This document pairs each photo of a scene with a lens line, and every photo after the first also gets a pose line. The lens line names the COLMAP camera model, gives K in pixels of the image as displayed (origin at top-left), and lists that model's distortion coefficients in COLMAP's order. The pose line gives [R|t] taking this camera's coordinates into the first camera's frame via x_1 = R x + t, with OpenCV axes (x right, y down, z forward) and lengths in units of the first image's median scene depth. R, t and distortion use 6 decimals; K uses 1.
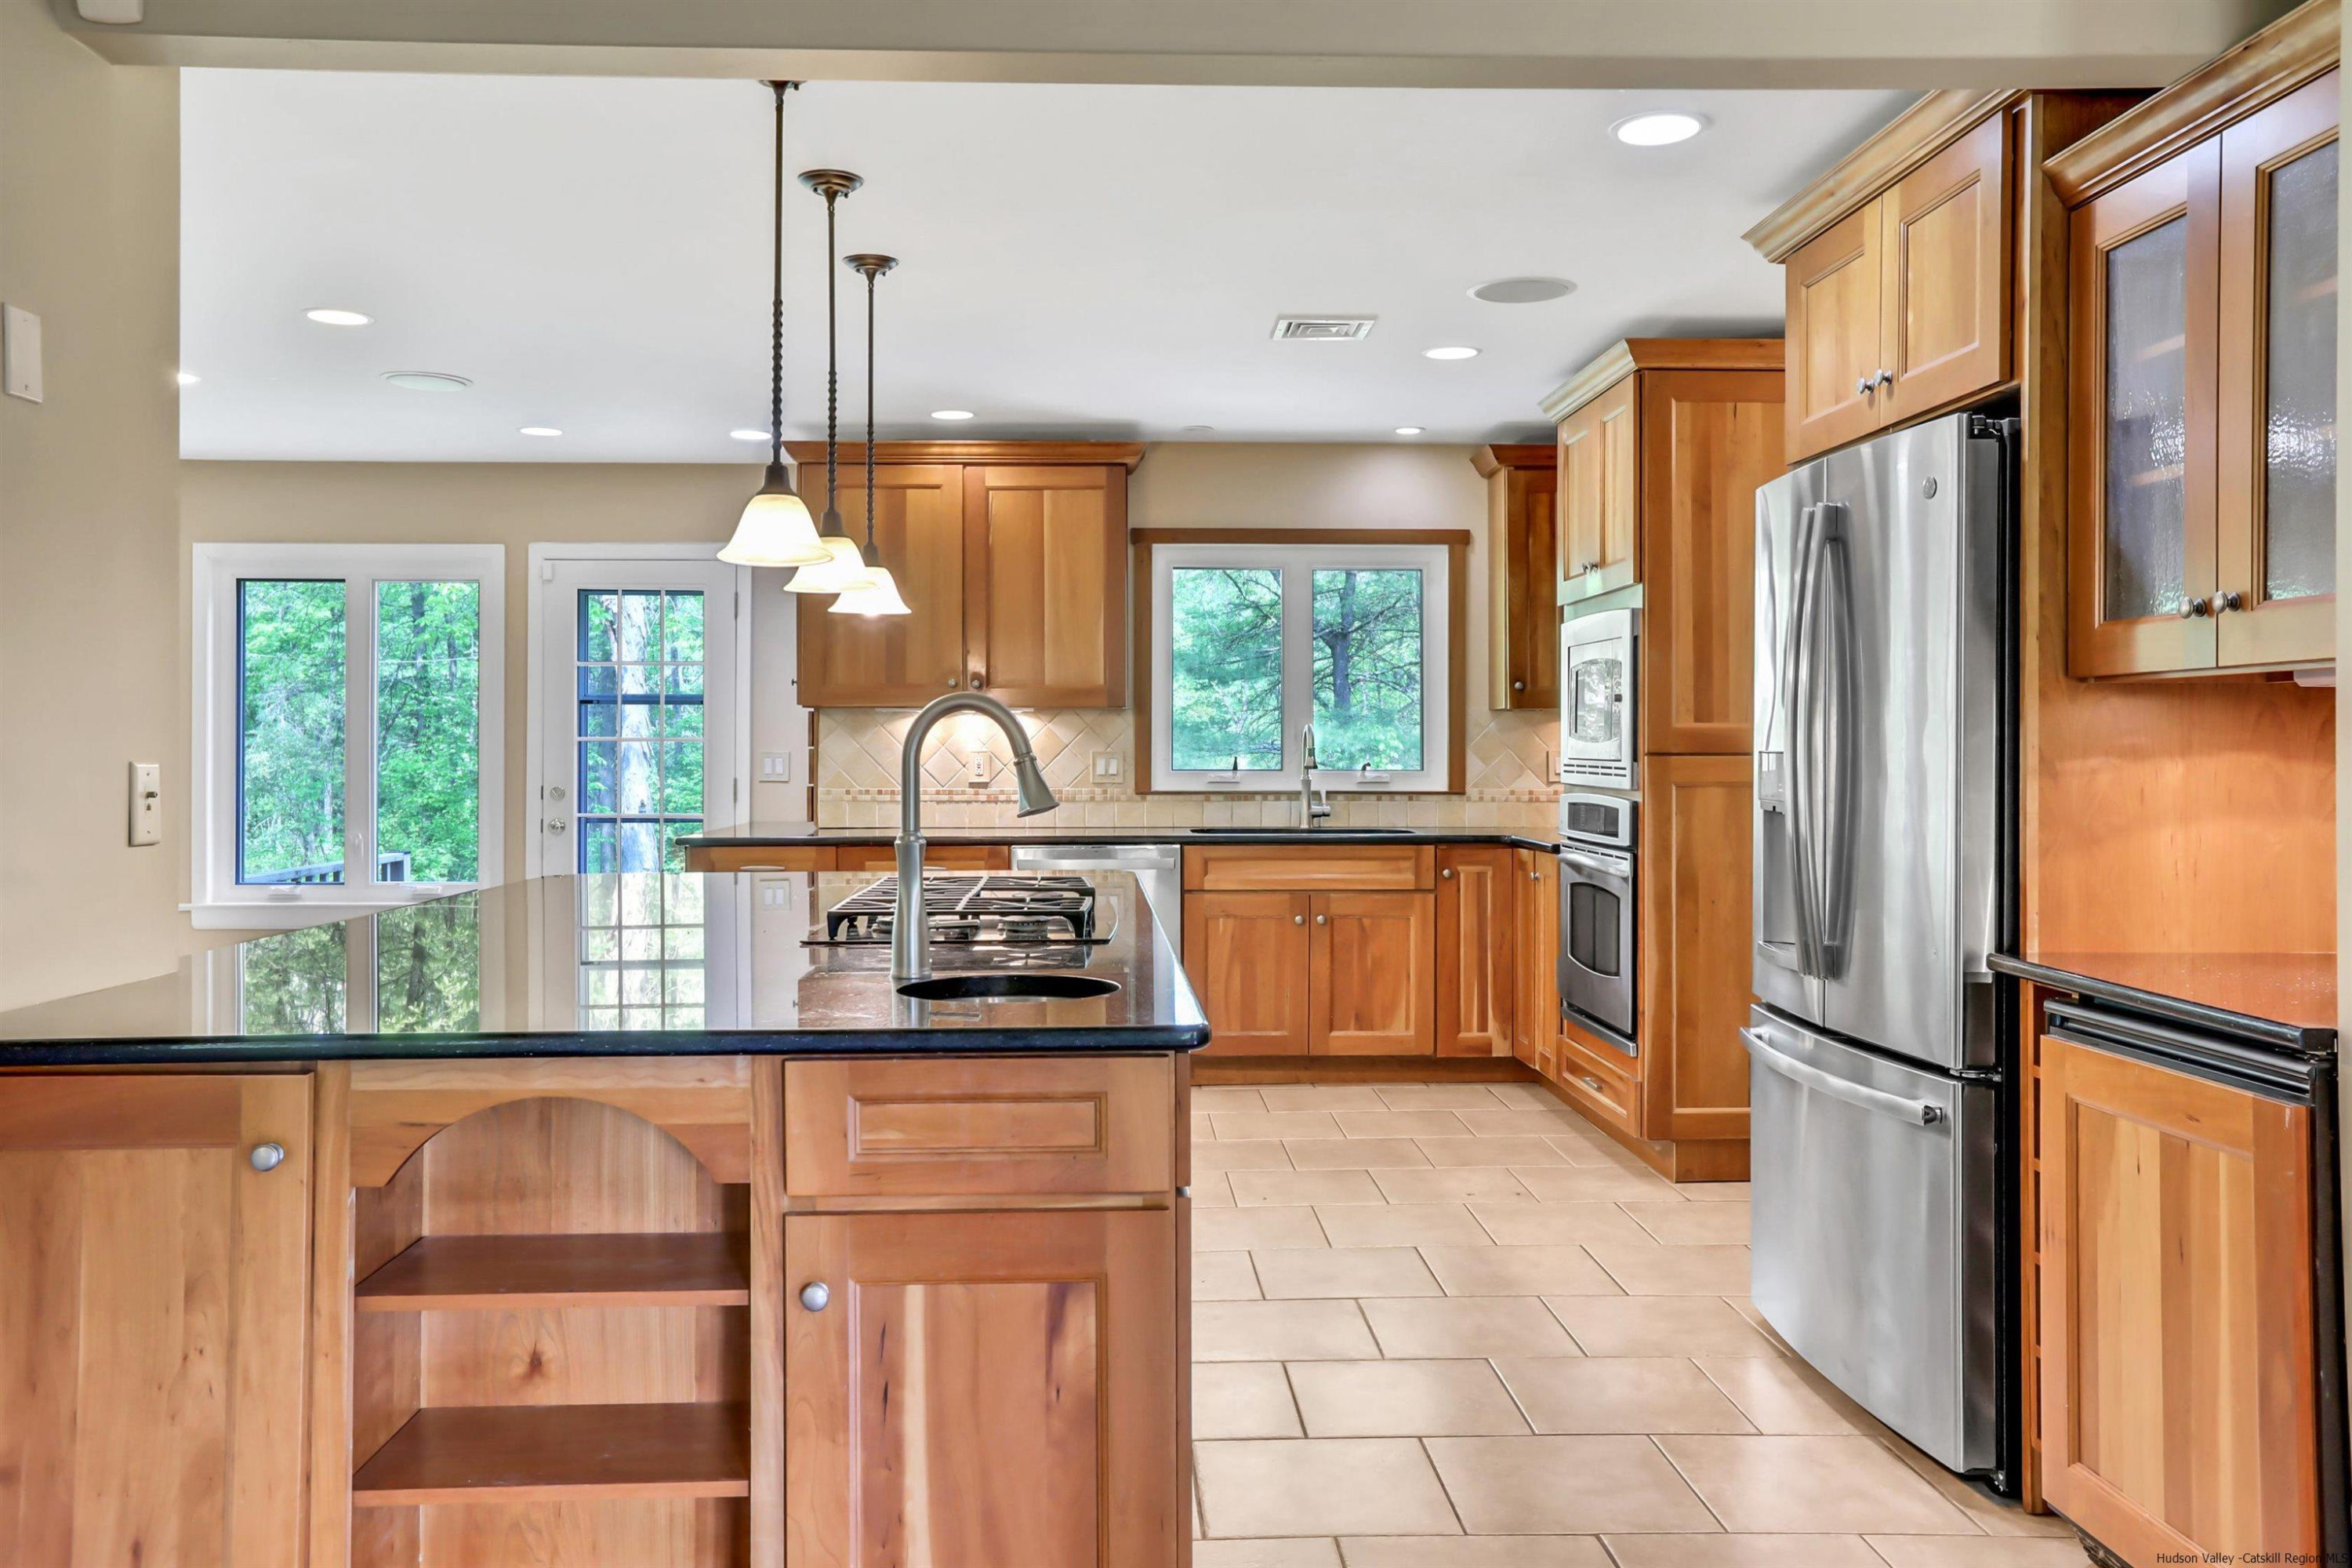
lens RADIAL K [[1880.2, 0, 1170.3], [0, 1880.2, 779.7], [0, 0, 1]] dist [0.005440, -0.002677]
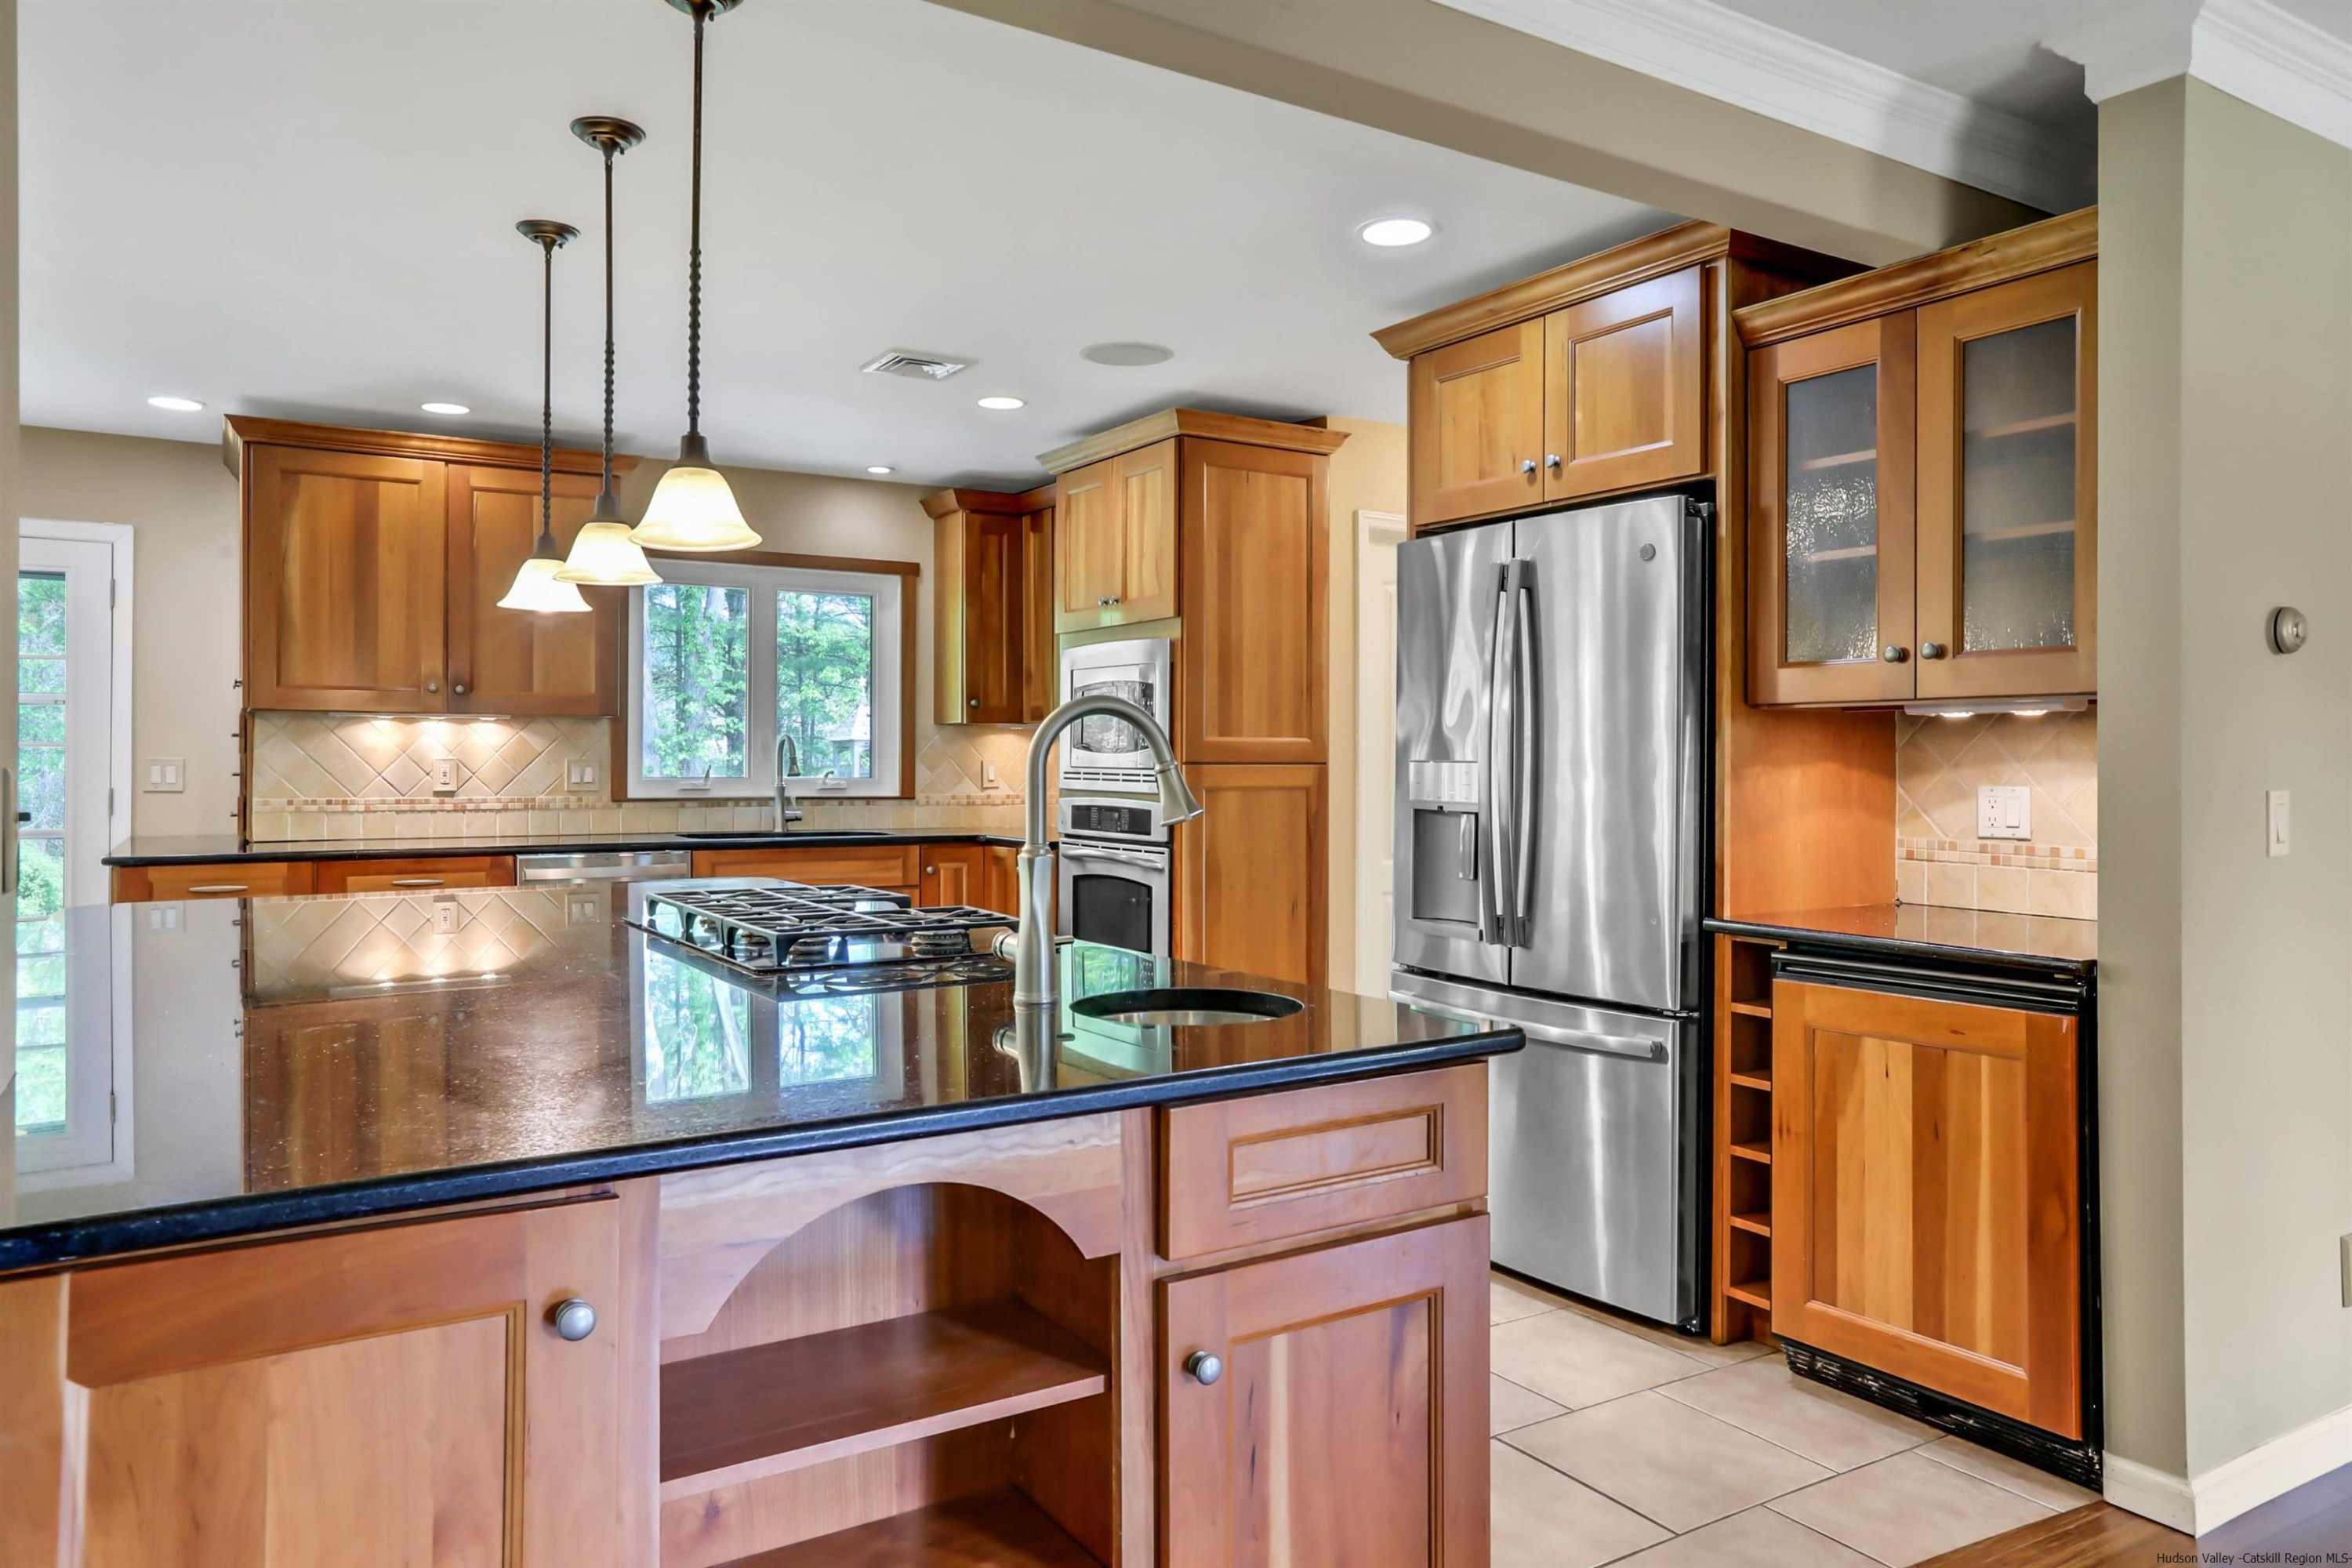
lens RADIAL K [[1564.9, 0, 1179.1], [0, 1564.9, 780.8], [0, 0, 1]] dist [-0.038662, 0.014077]
pose [[0.859725, -0.003312, 0.510747, -0.244168], [0.004886, 0.999987, -0.001740, -0.000792], [-0.510734, 0.003992, 0.859729, 0.158742]]
